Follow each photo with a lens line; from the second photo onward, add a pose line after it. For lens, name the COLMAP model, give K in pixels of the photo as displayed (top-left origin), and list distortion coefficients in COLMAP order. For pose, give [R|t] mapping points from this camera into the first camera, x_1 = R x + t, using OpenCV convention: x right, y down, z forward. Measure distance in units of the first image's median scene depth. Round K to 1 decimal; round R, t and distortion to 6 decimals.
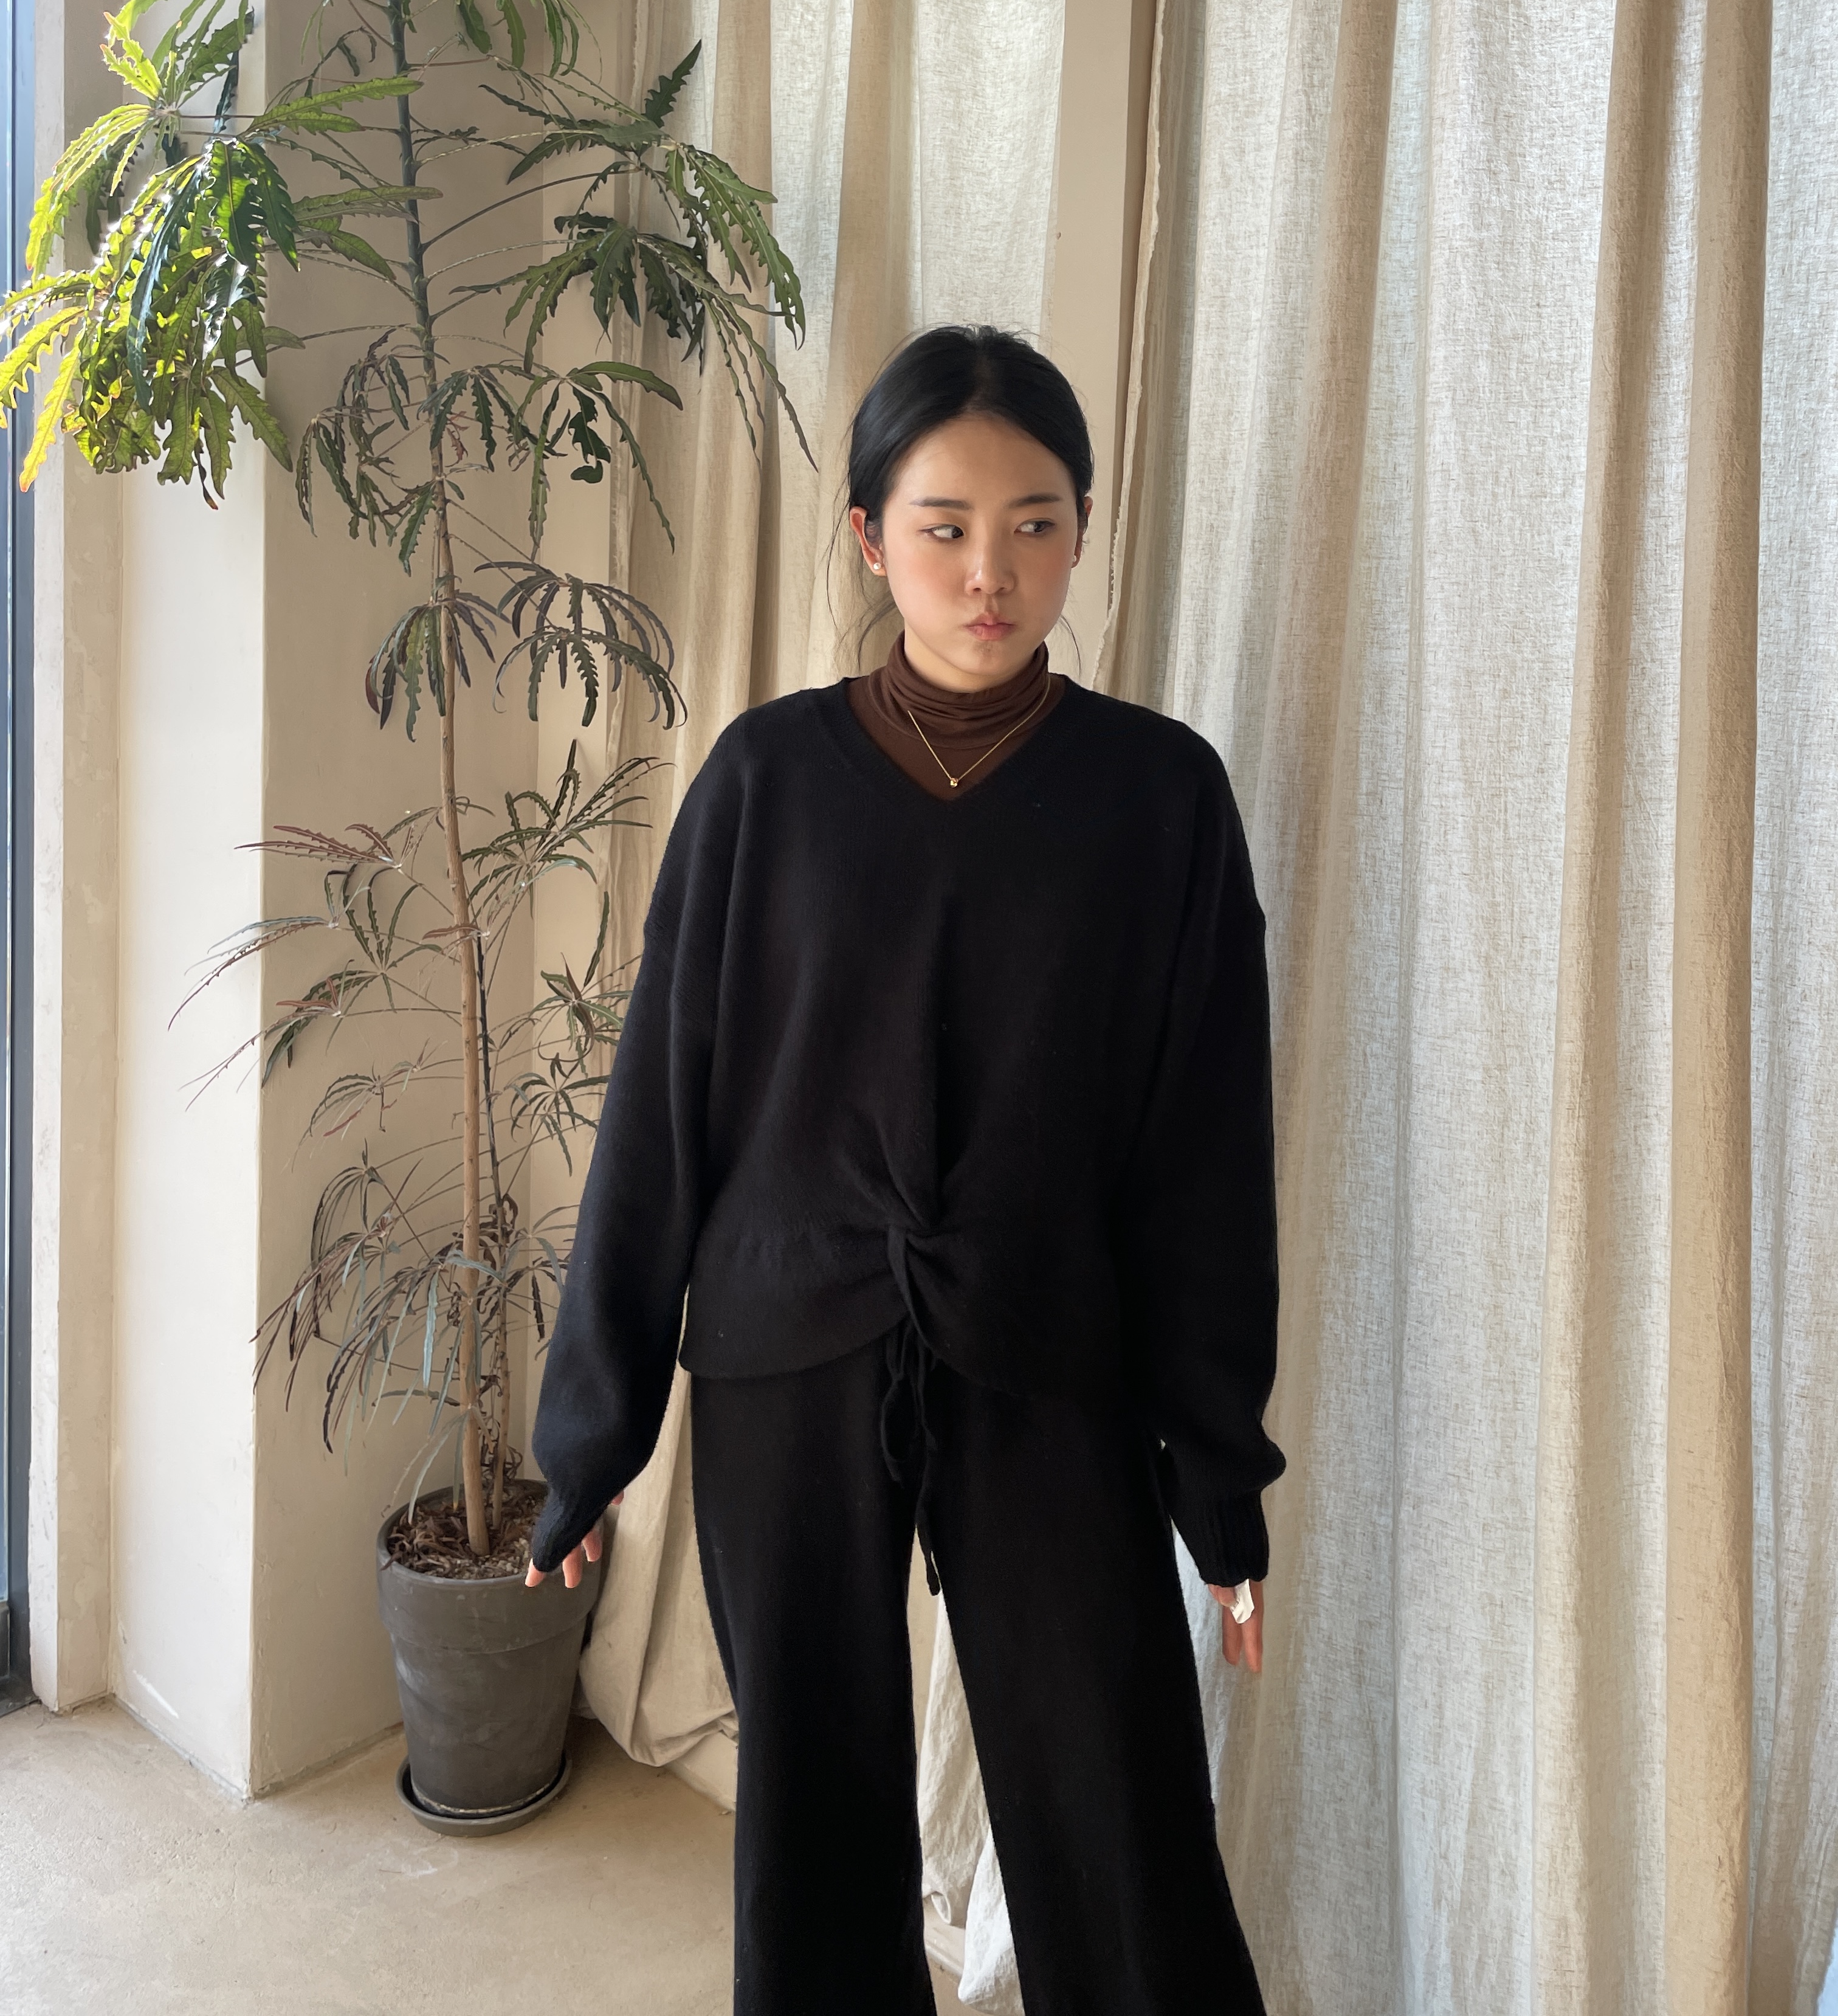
lens RADIAL K [[1902.4, 0, 922.4], [0, 1902.4, 802.1], [0, 0, 1]] dist [0.062131, -0.129618]
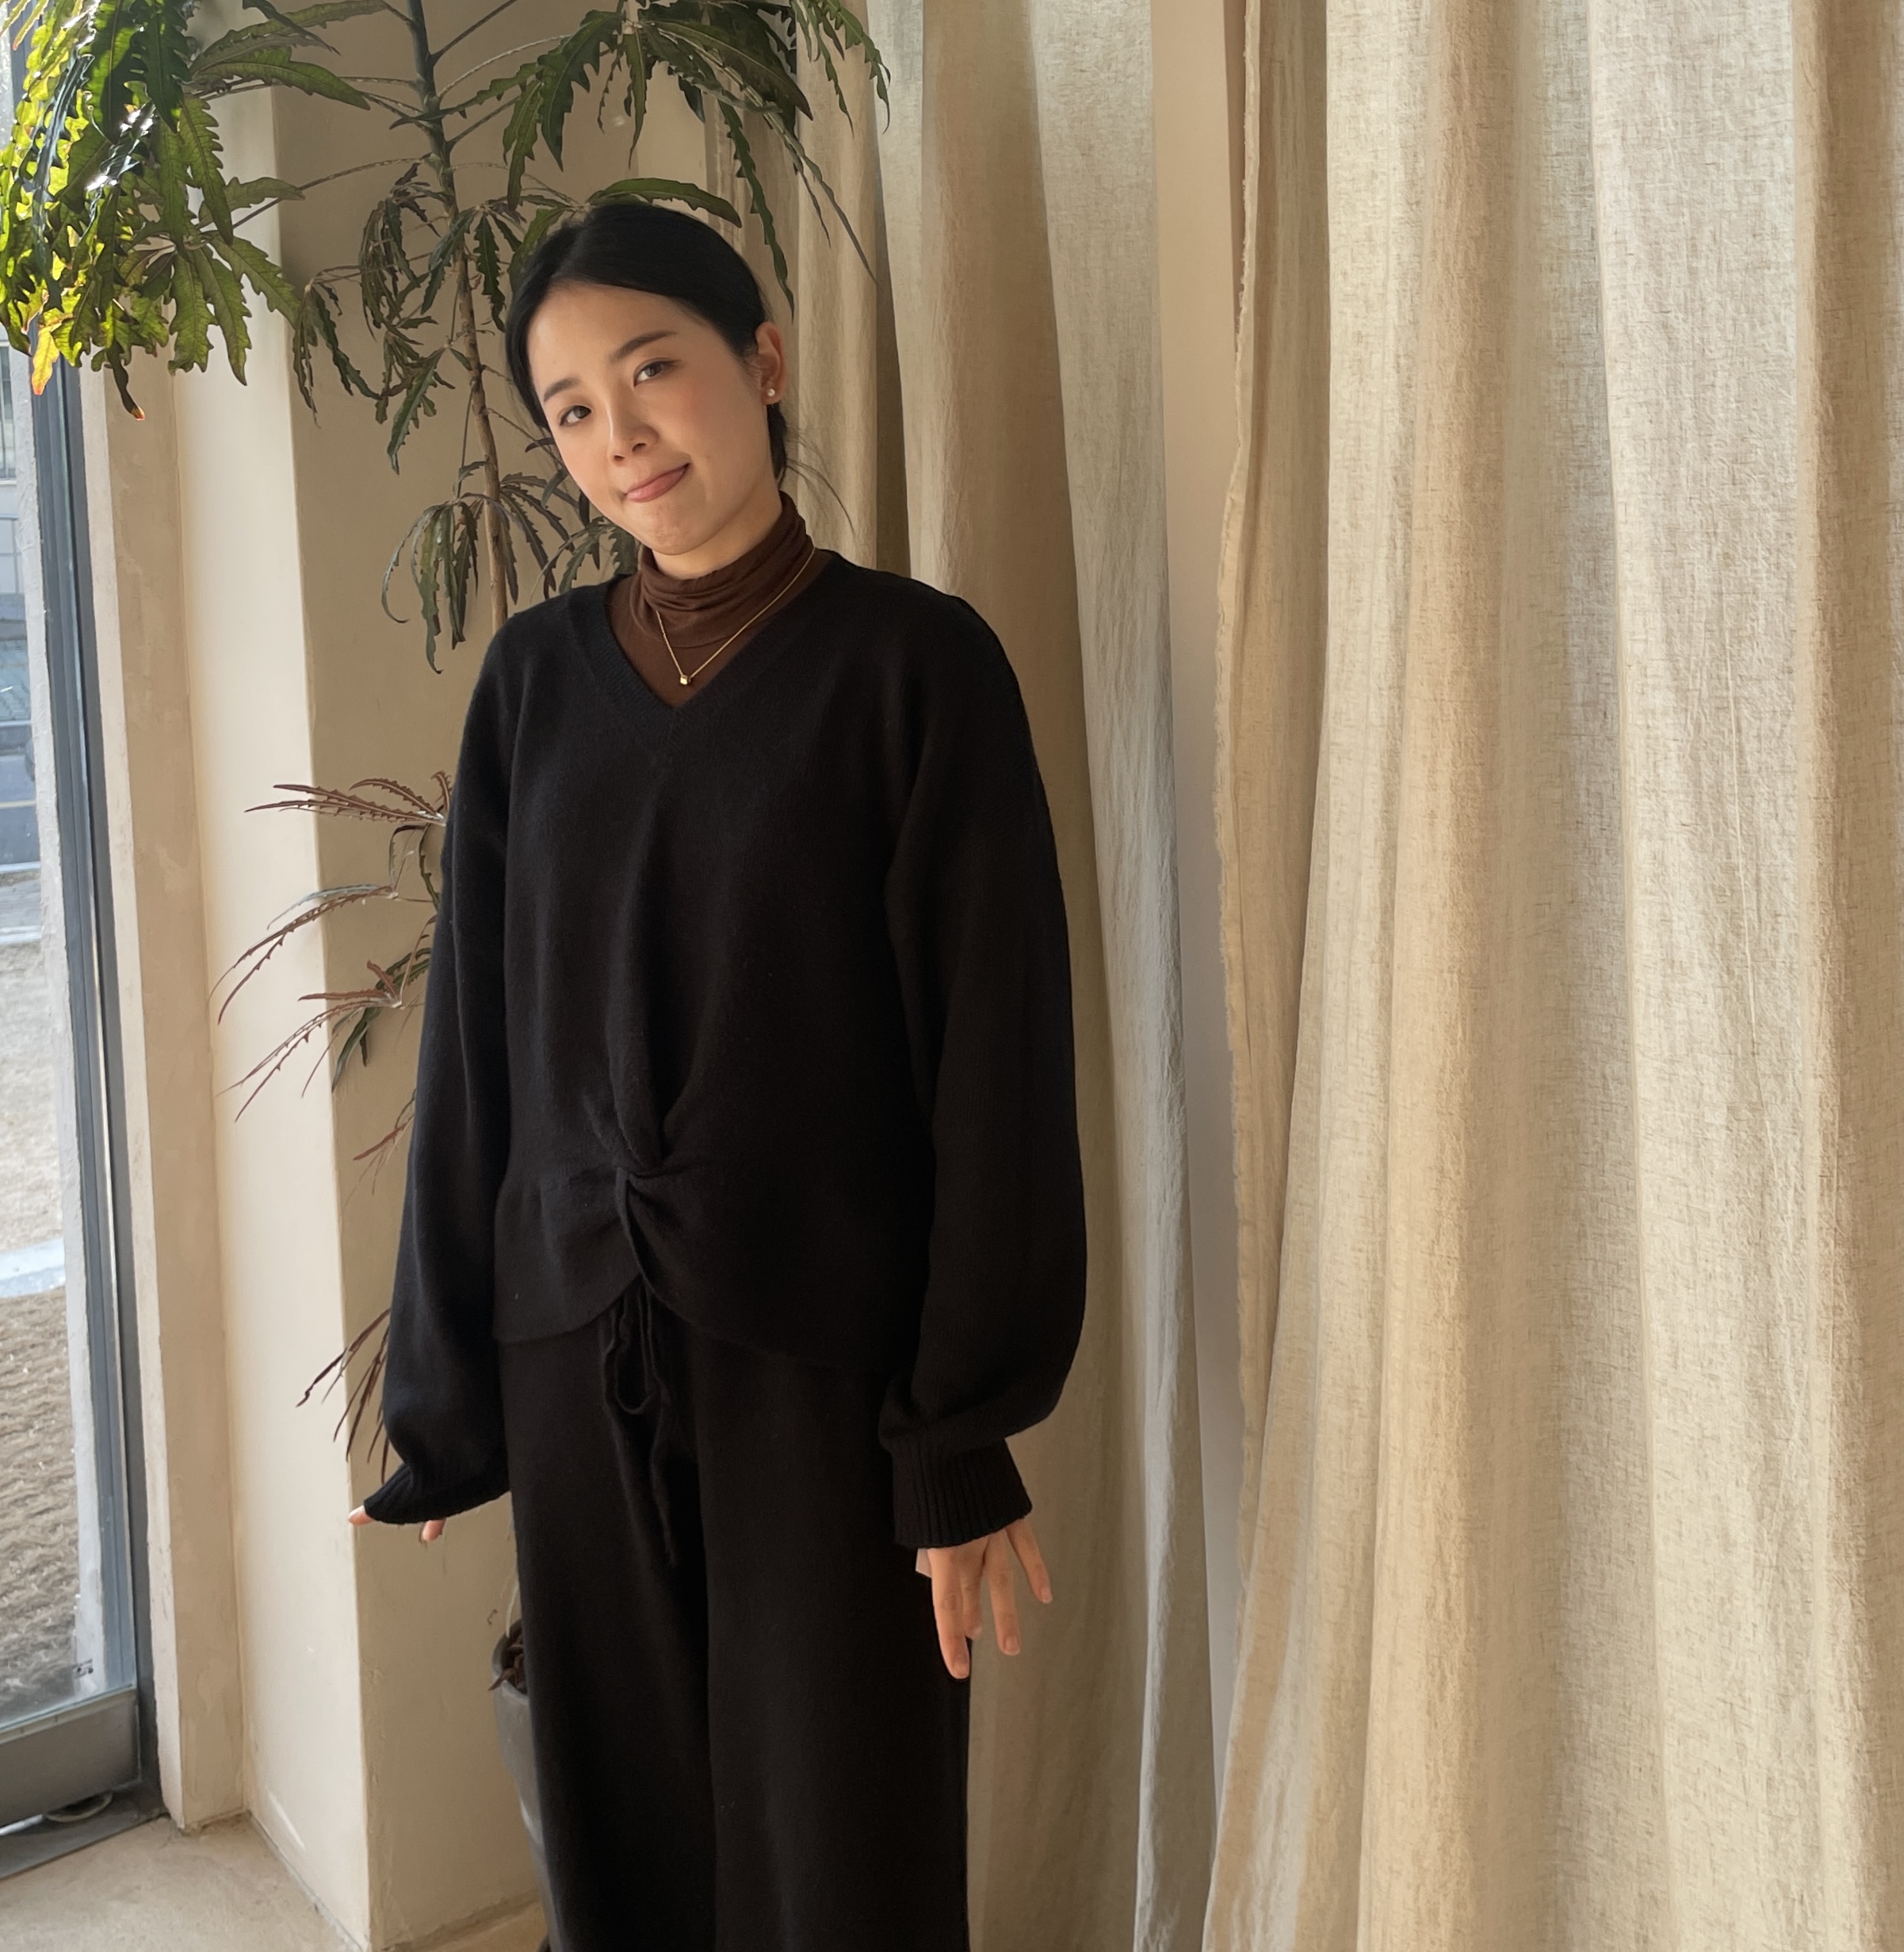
lens RADIAL K [[2496.2, 0, 802.0], [0, 2496.2, 621.6], [0, 0, 1]] dist [0.009279, -0.001027]
pose [[0.953353, -0.052395, -0.297277, 0.215943], [0.050479, 0.998625, -0.014123, -0.032839], [0.297608, -0.001542, 0.954687, 0.041643]]
